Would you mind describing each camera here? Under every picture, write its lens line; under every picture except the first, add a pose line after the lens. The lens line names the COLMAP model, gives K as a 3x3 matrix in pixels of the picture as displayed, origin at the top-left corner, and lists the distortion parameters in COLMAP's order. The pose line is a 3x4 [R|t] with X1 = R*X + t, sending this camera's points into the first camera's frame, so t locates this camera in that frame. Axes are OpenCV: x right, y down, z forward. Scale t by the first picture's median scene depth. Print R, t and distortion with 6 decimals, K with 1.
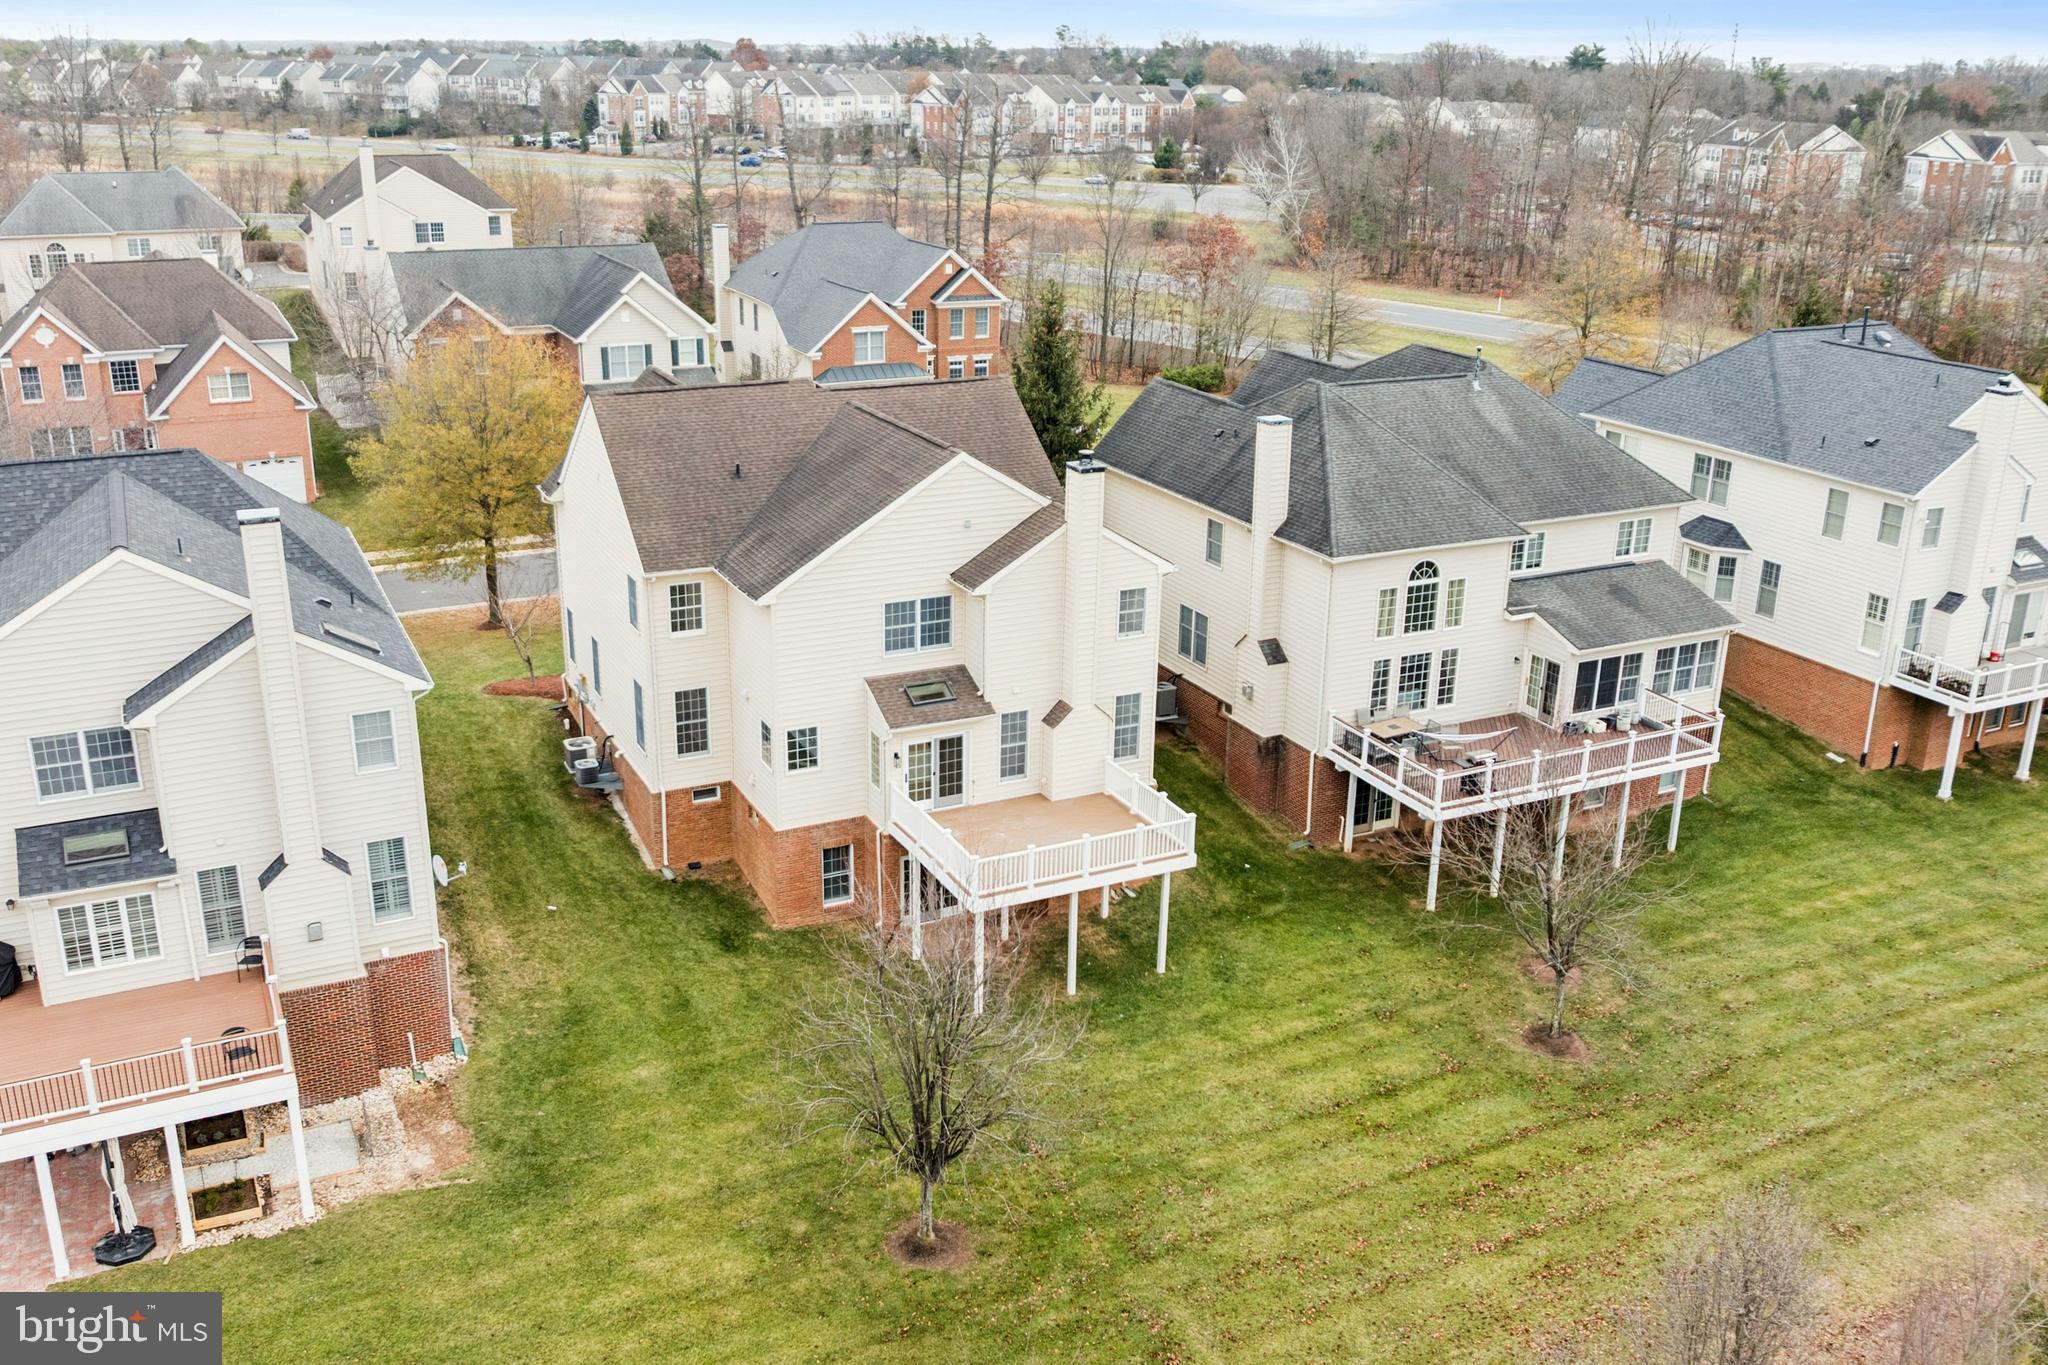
lens RADIAL K [[1804.1, 0, 1009.0], [0, 1804.1, 650.0], [0, 0, 1]] dist [-0.009654, -0.023764]
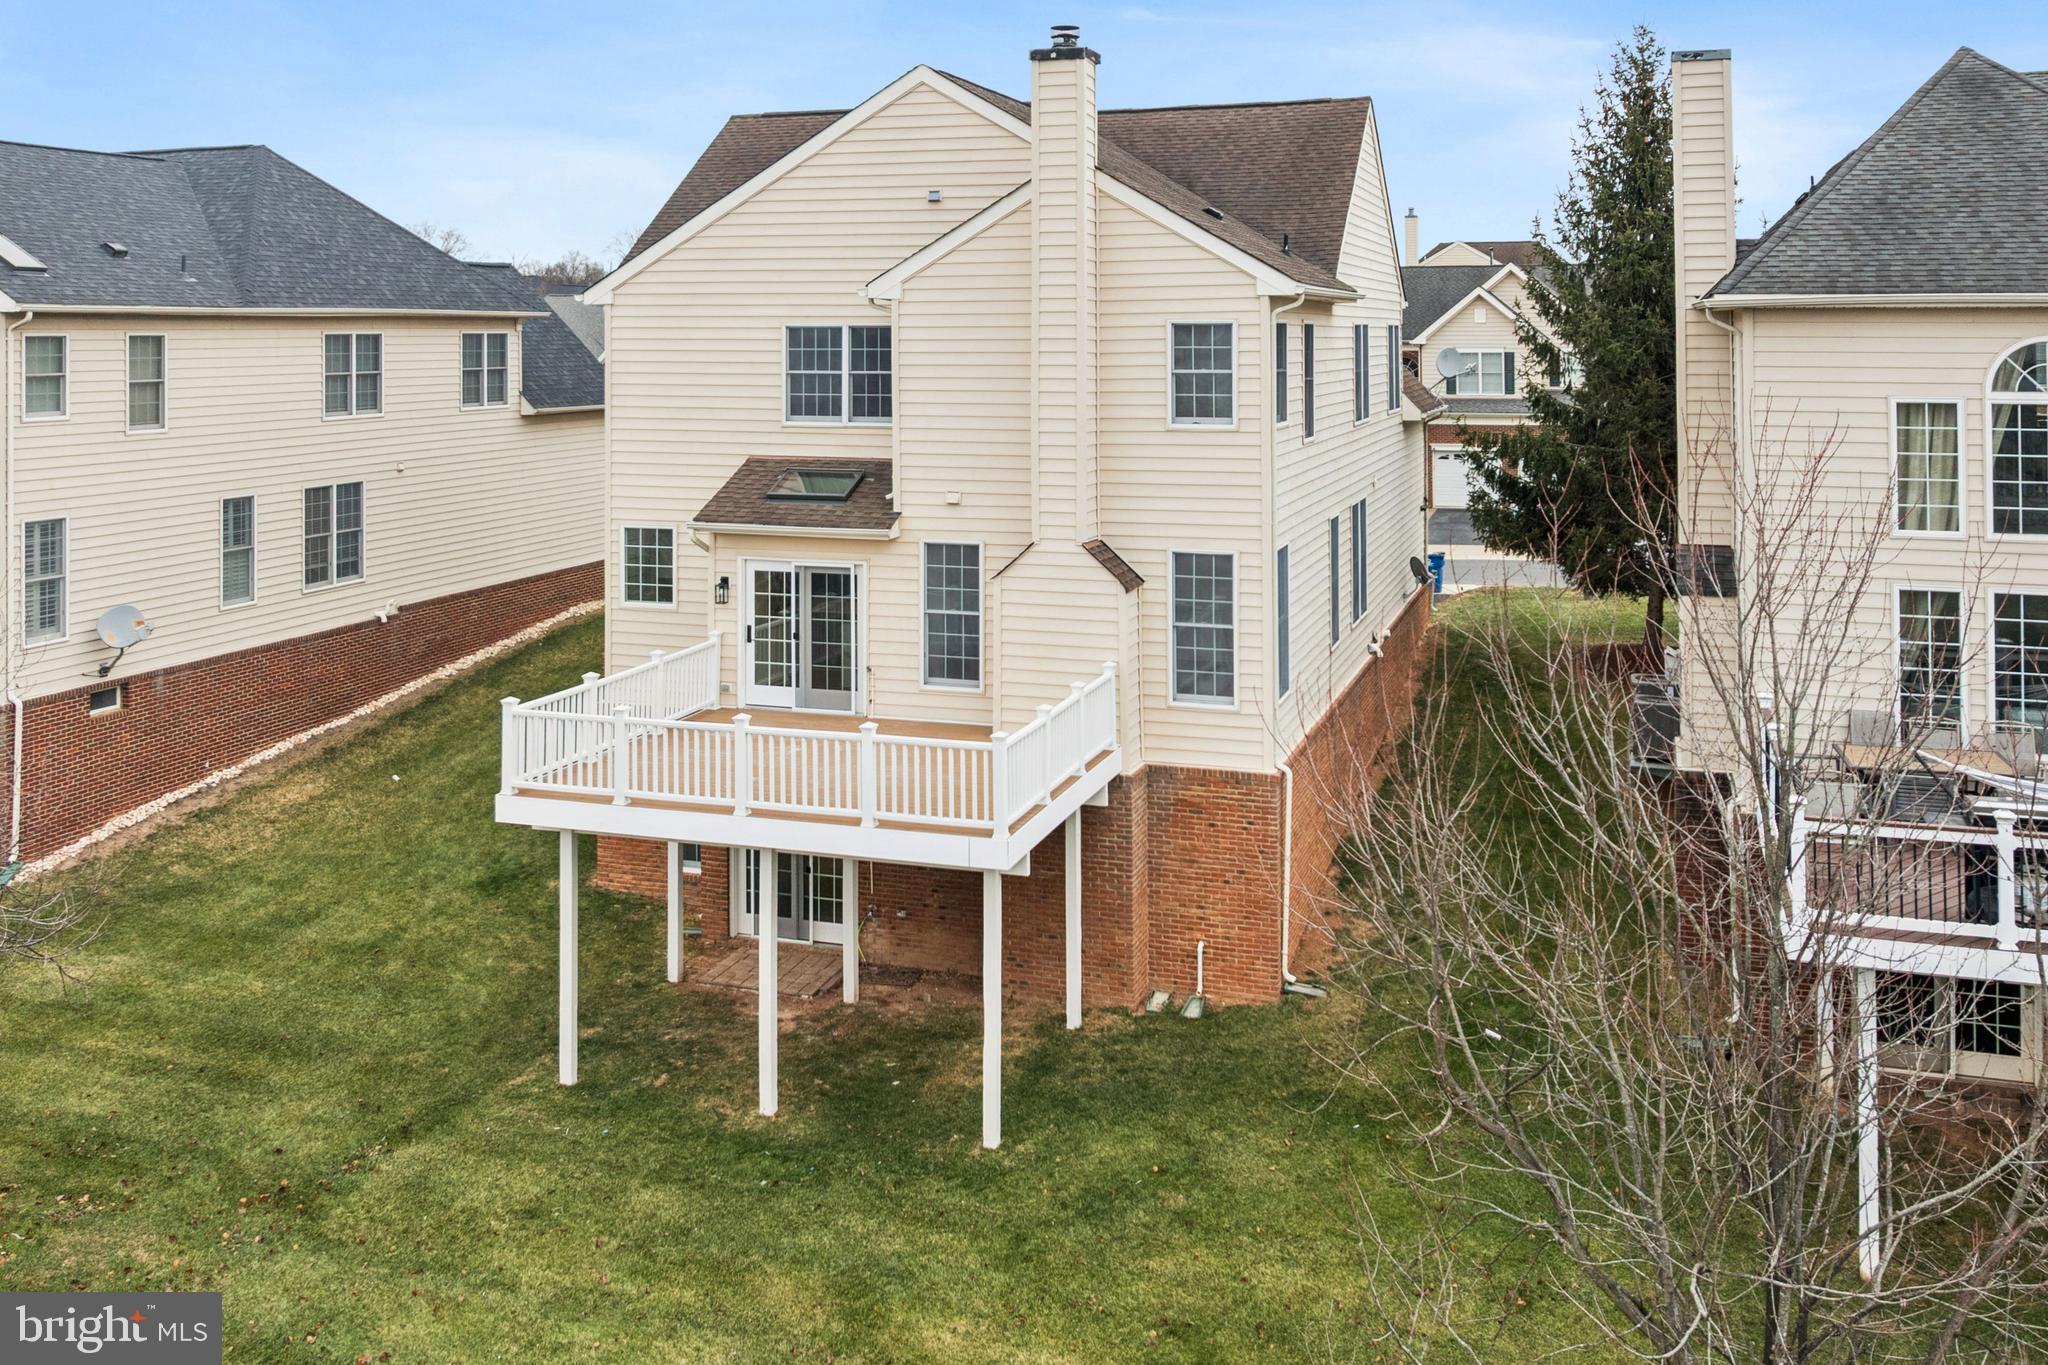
lens RADIAL K [[1800.5, 0, 1018.2], [0, 1800.5, 323.3], [0, 0, 1]] dist [-0.009476, -0.009411]
pose [[0.709289, -0.024885, -0.704478, 0.358876], [-0.210328, 0.946384, -0.245194, 0.091766], [0.672809, 0.322085, 0.666026, 0.618328]]
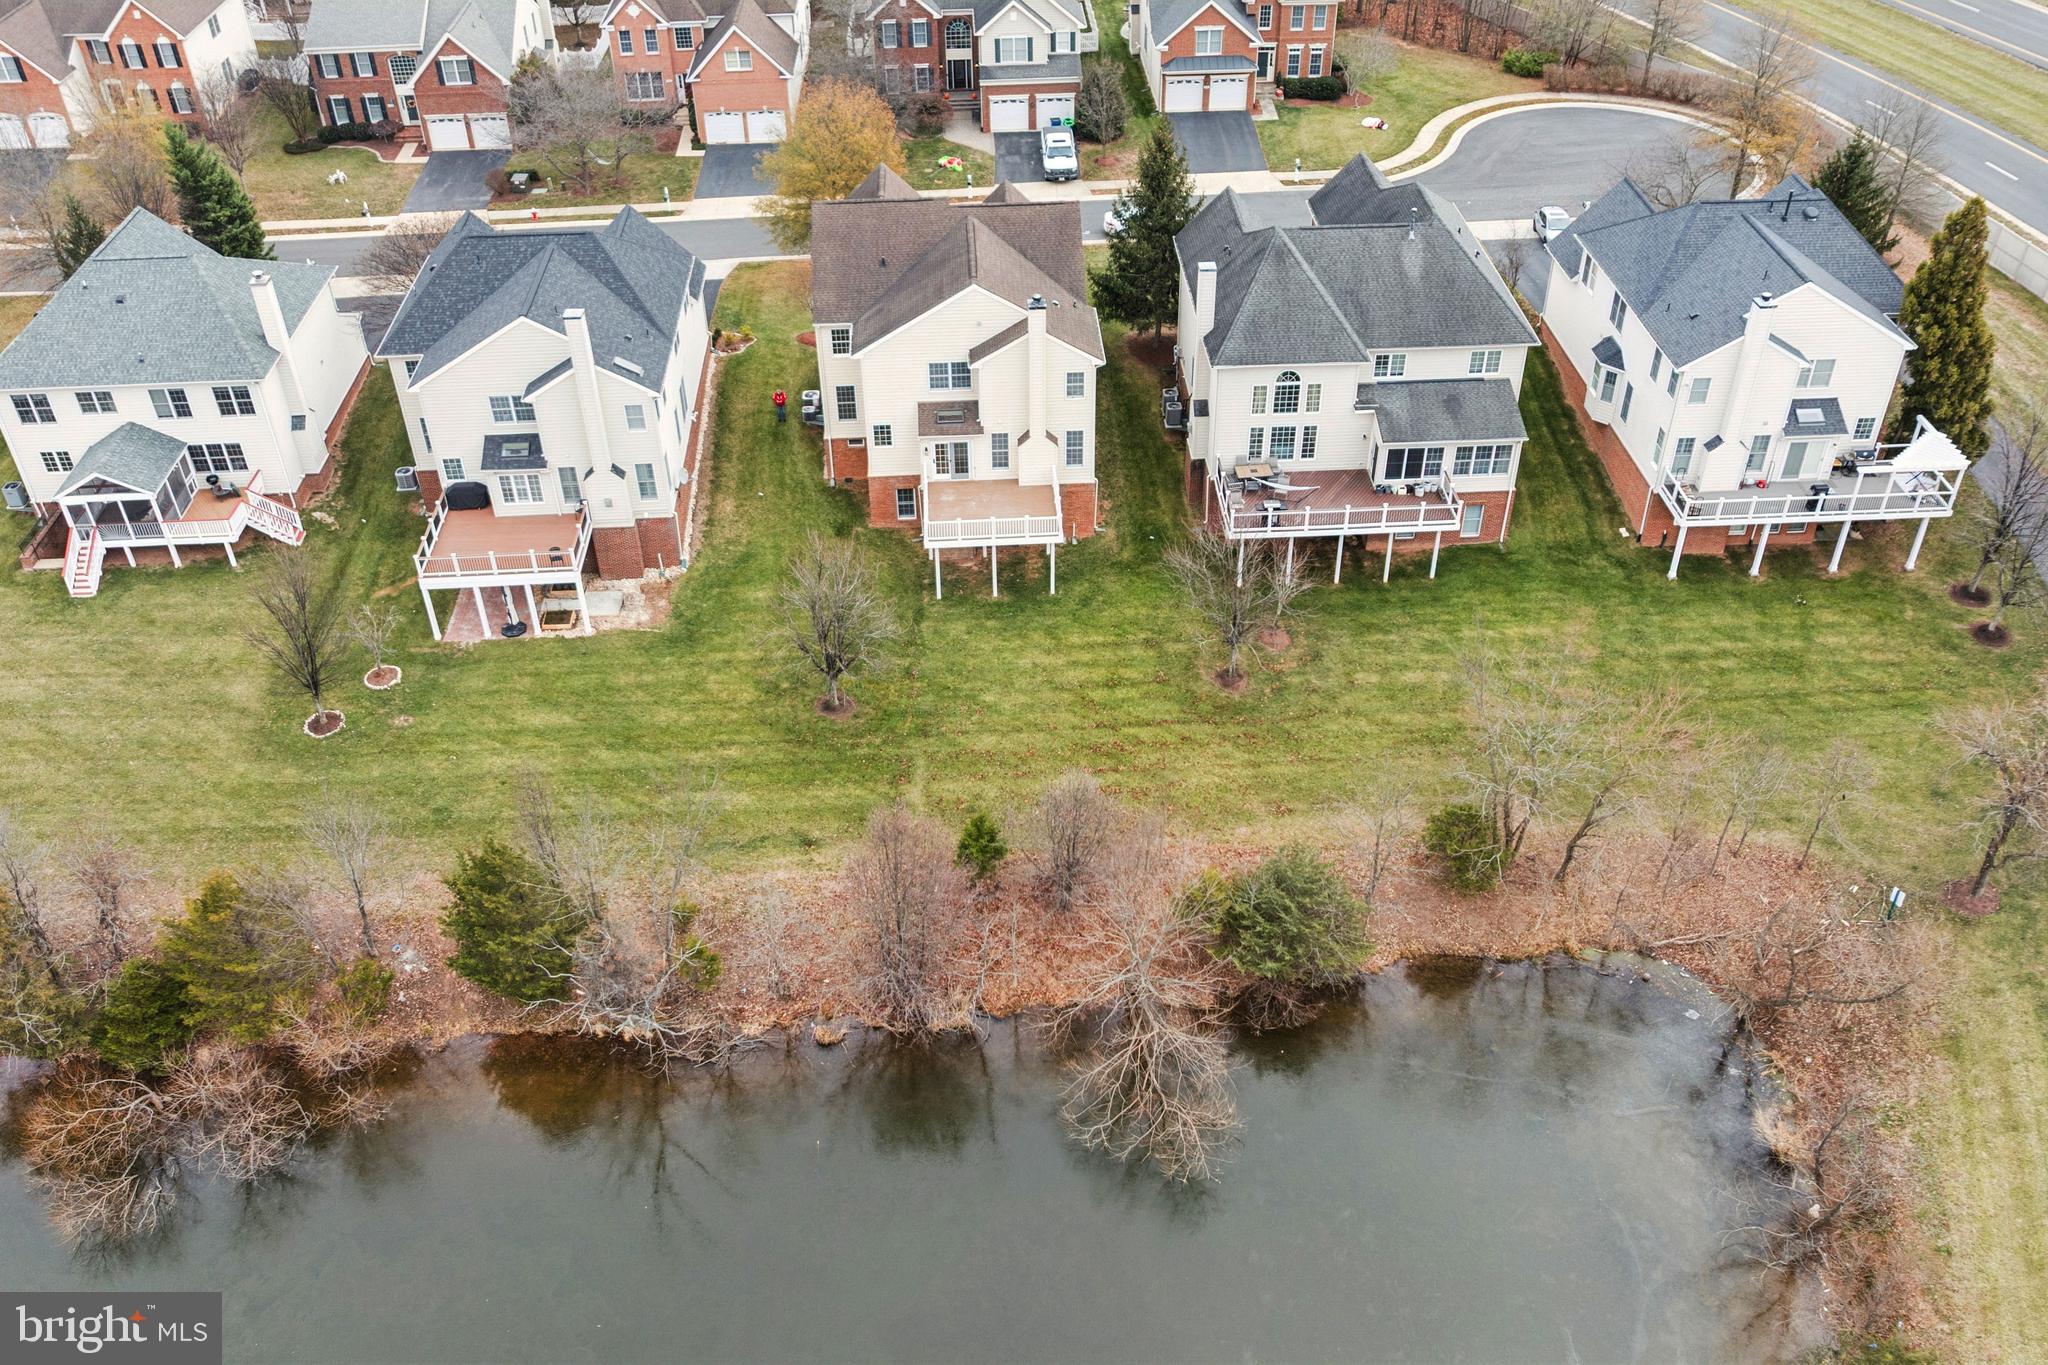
lens RADIAL K [[1746.1, 0, 1024.0], [0, 1746.1, 682.5], [0, 0, 1]] dist [-0.004985, -0.024036]
pose [[0.918201, 0.219939, -0.329445, 0.600171], [-0.099370, 0.932990, 0.345911, -0.309401], [0.383449, -0.284879, 0.878528, -0.512381]]
